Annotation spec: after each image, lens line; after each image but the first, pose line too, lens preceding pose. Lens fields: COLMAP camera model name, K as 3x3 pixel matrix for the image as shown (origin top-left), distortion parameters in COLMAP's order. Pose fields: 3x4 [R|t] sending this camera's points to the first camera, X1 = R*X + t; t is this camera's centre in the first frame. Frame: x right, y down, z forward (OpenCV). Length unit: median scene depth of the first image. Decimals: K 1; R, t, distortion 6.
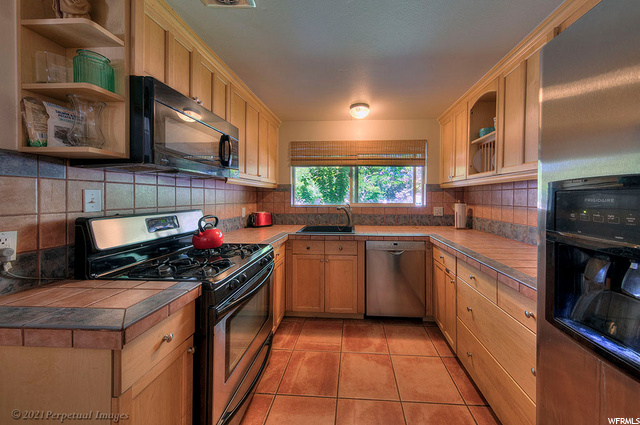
lens RADIAL K [[213.9, 0, 343.4], [0, 213.9, 198.0], [0, 0, 1]] dist [0.006473, -0.000083]
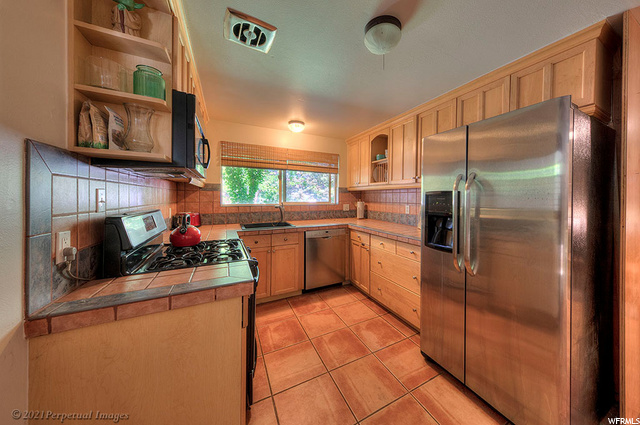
lens RADIAL K [[211.9, 0, 344.3], [0, 211.9, 198.2], [0, 0, 1]] dist [0.011981, -0.000042]
pose [[0.849098, -0.000557, 0.528235, -0.368453], [-0.000950, 0.999996, 0.002581, -0.000573], [-0.528234, -0.002693, 0.849095, -0.194604]]
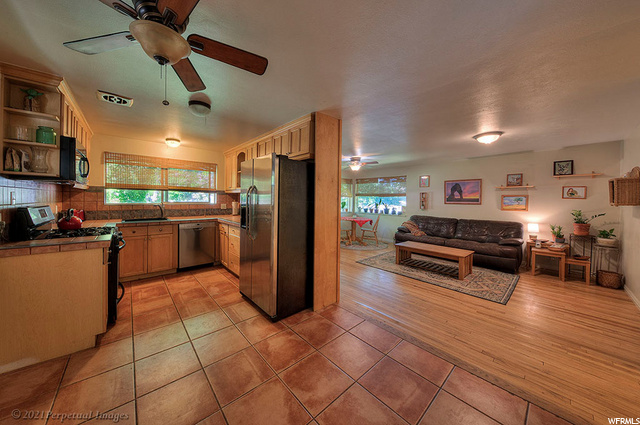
lens RADIAL K [[212.5, 0, 306.3], [0, 212.5, 201.2], [0, 0, 1]] dist [-0.001517, -0.000269]
pose [[0.731988, -0.001312, 0.681316, -0.297886], [-0.006020, 0.999947, 0.008394, 0.003438], [-0.681291, -0.010246, 0.731941, -0.894287]]
